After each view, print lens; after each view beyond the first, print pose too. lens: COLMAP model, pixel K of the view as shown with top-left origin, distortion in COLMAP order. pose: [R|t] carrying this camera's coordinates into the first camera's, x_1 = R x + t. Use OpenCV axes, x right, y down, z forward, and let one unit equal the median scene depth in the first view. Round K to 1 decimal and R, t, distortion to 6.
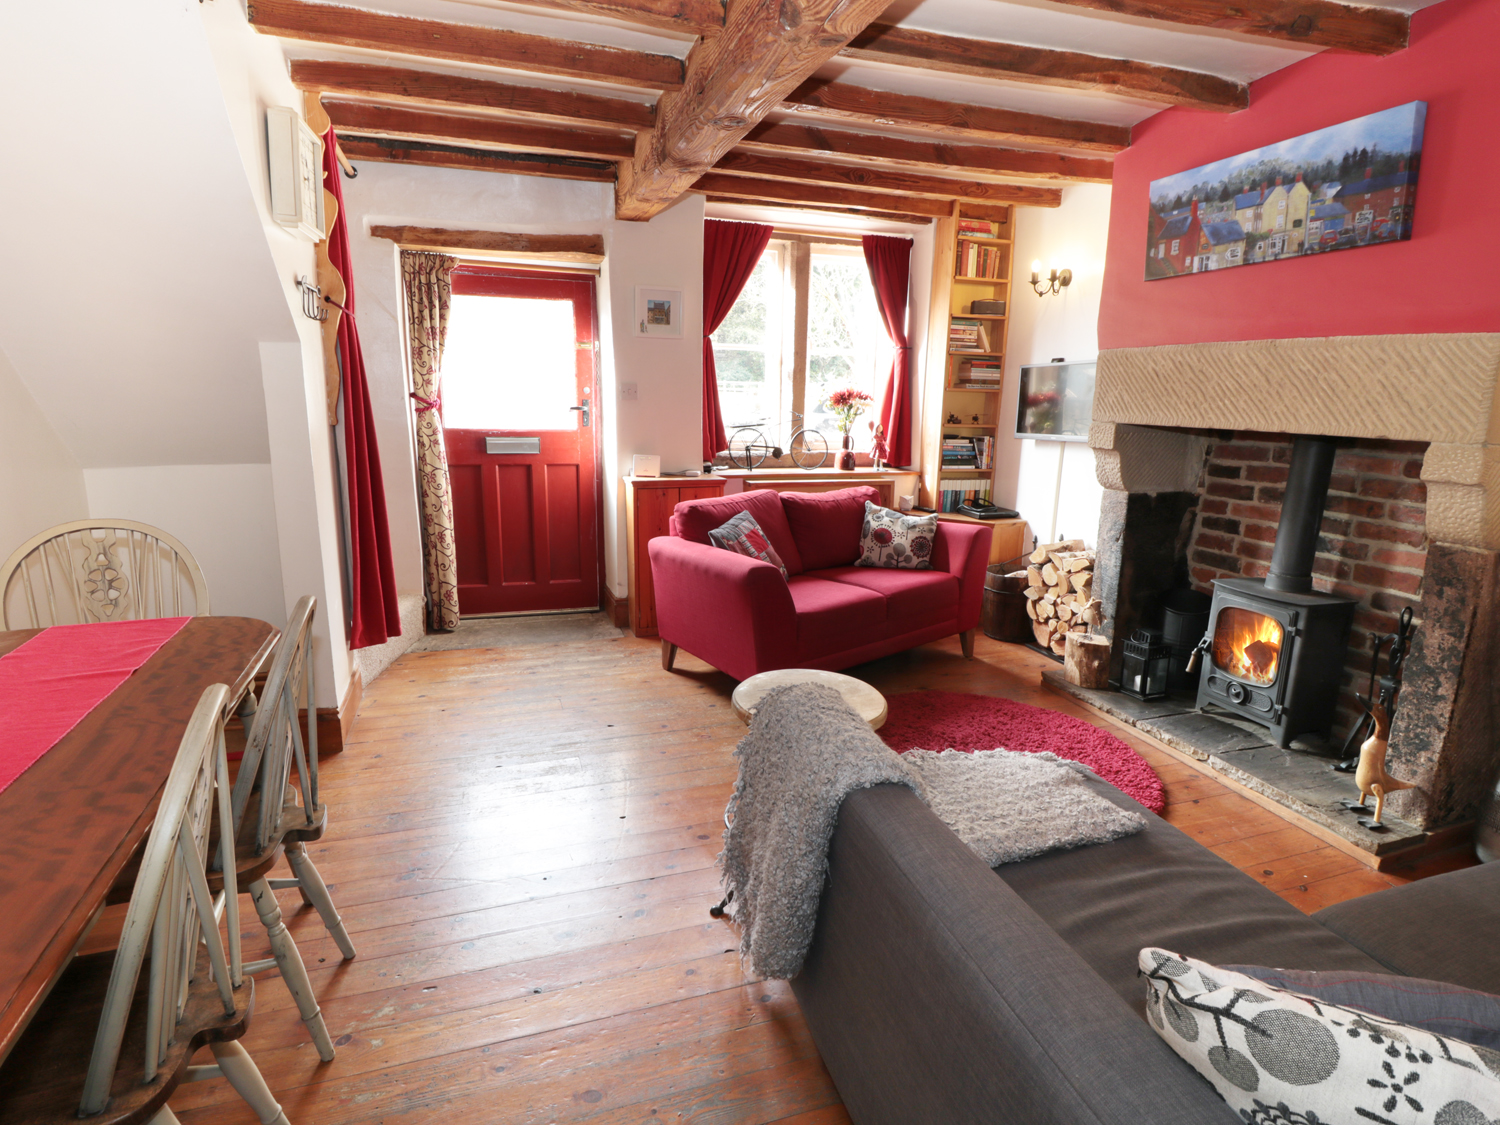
lens RADIAL K [[787.2, 0, 759.7], [0, 787.2, 565.3], [0, 0, 1]] dist [0.004193, -0.017495]
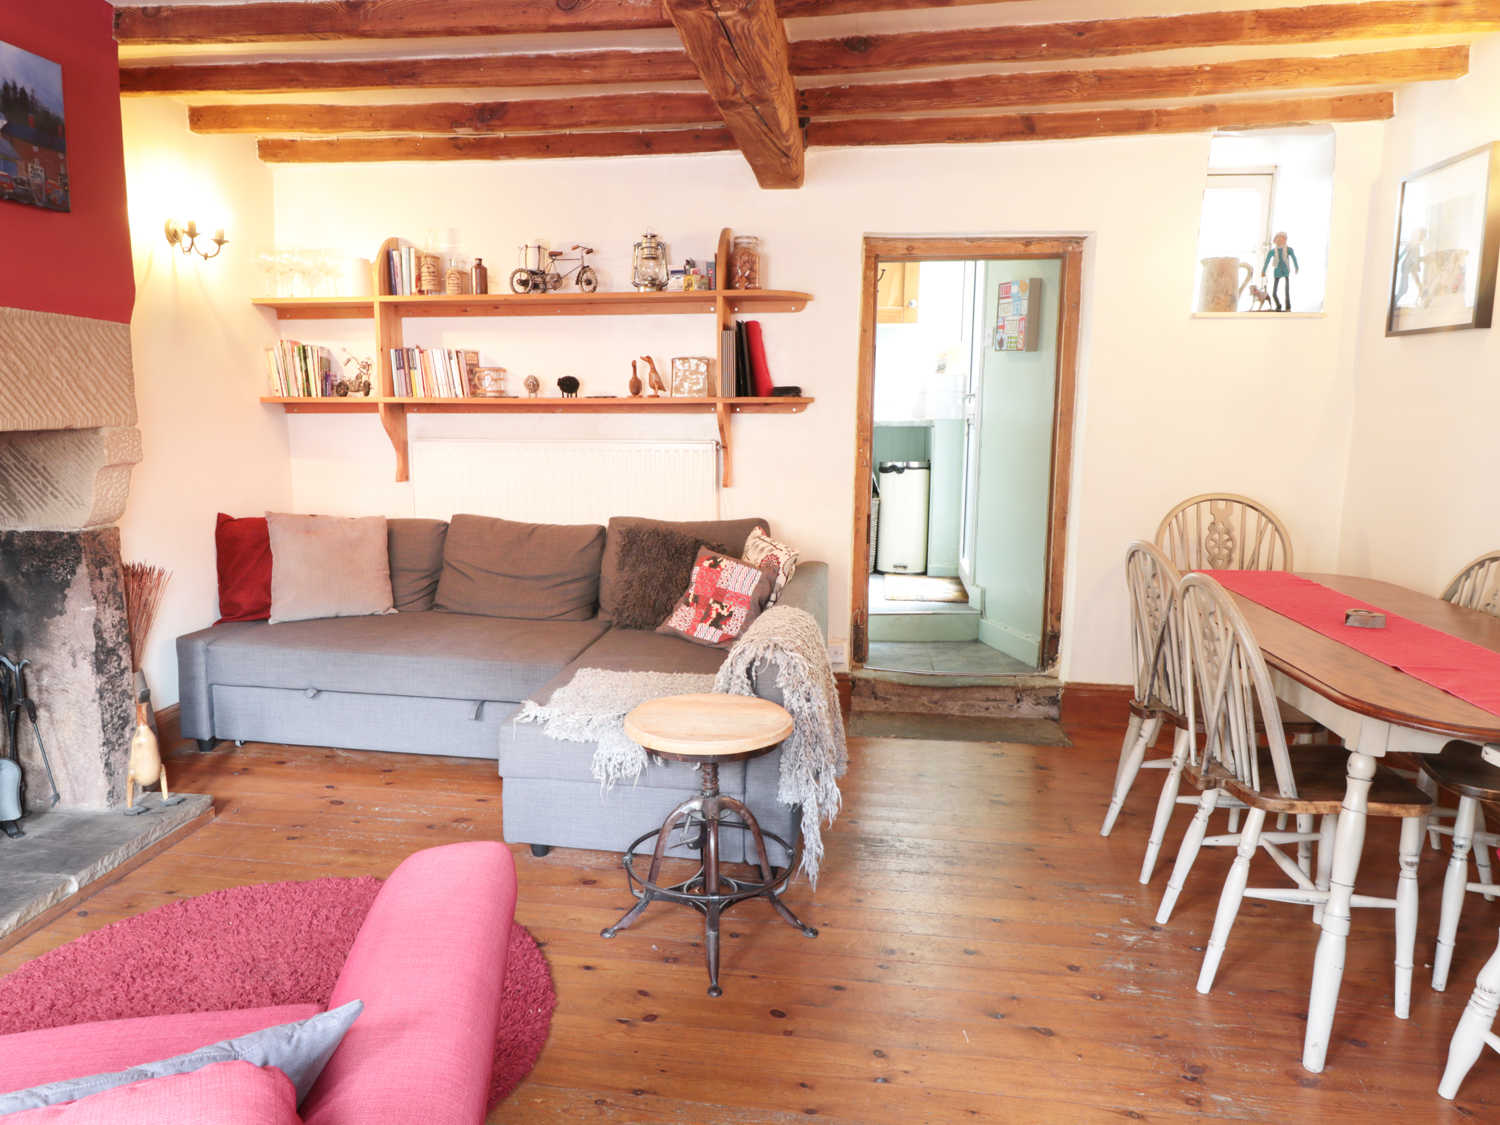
lens RADIAL K [[943.2, 0, 750.0], [0, 943.2, 562.5], [0, 0, 1]] dist [0.015207, -0.026417]
pose [[-0.913976, -0.095978, 0.394254, -0.274838], [0.062062, 0.927125, 0.369577, -0.277764], [-0.400995, 0.362252, -0.841413, 1.236109]]
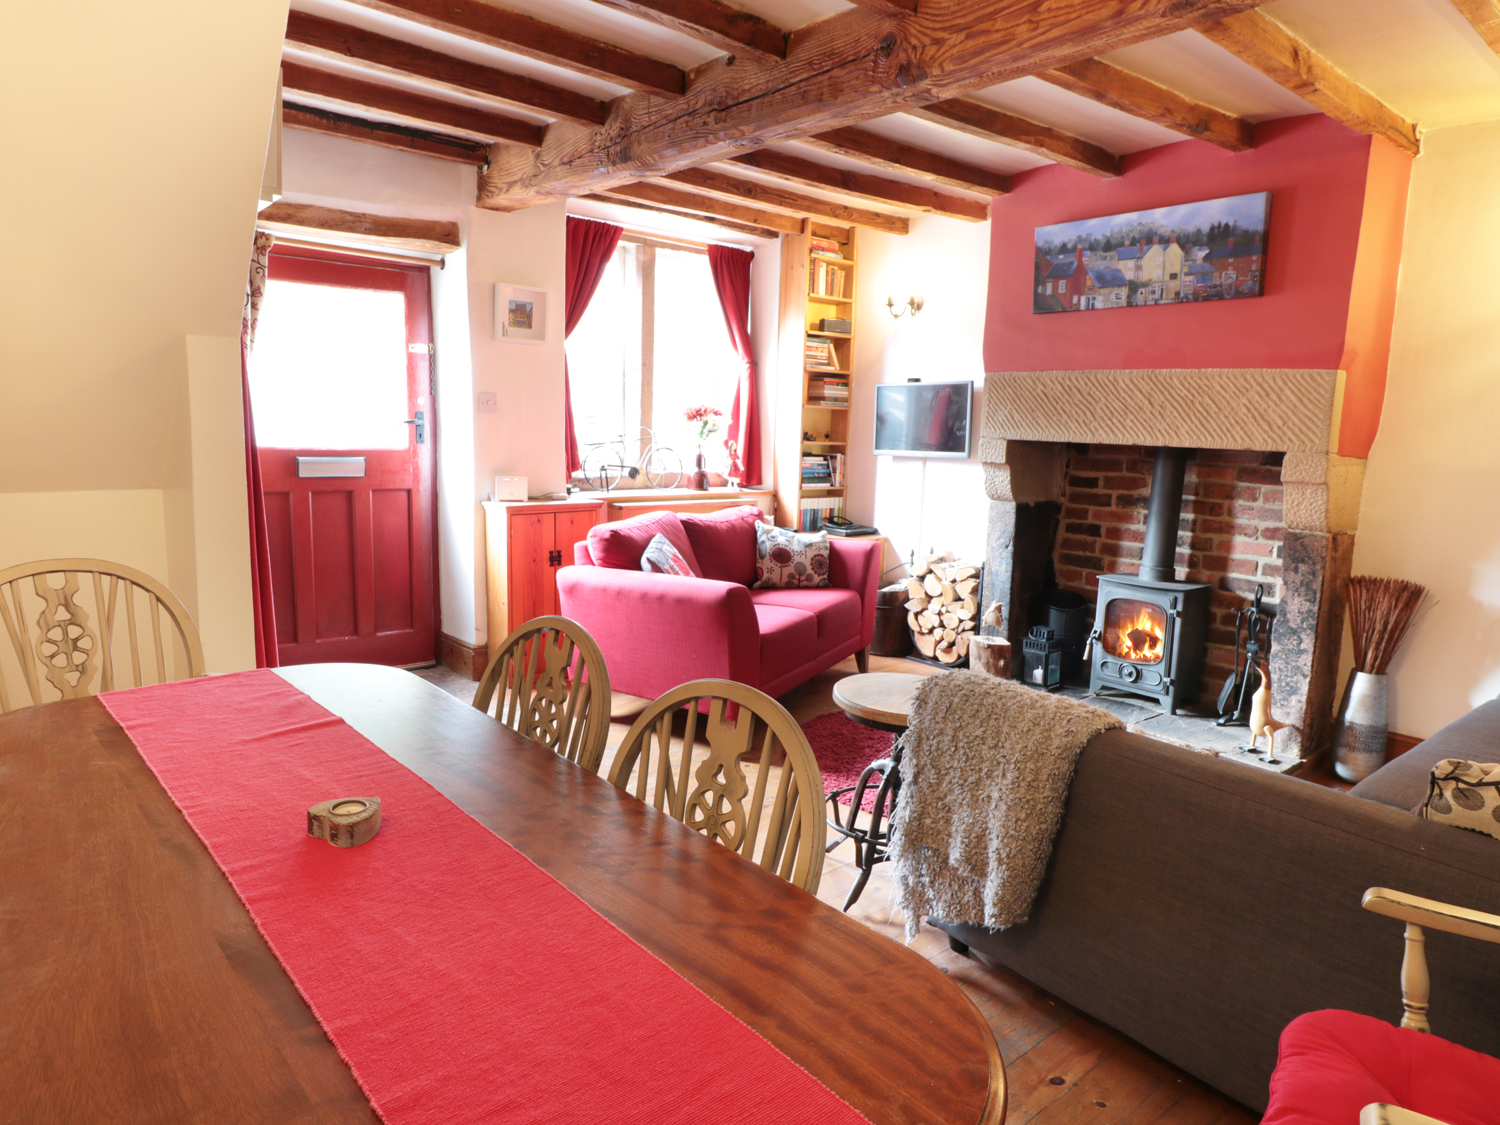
lens RADIAL K [[943.2, 0, 750.0], [0, 943.2, 562.5], [0, 0, 1]] dist [0.015207, -0.026417]
pose [[0.922603, -0.048268, 0.382718, -0.402665], [0.068936, 0.996800, -0.040466, 0.018953], [-0.379540, 0.063717, 0.922978, -0.066894]]
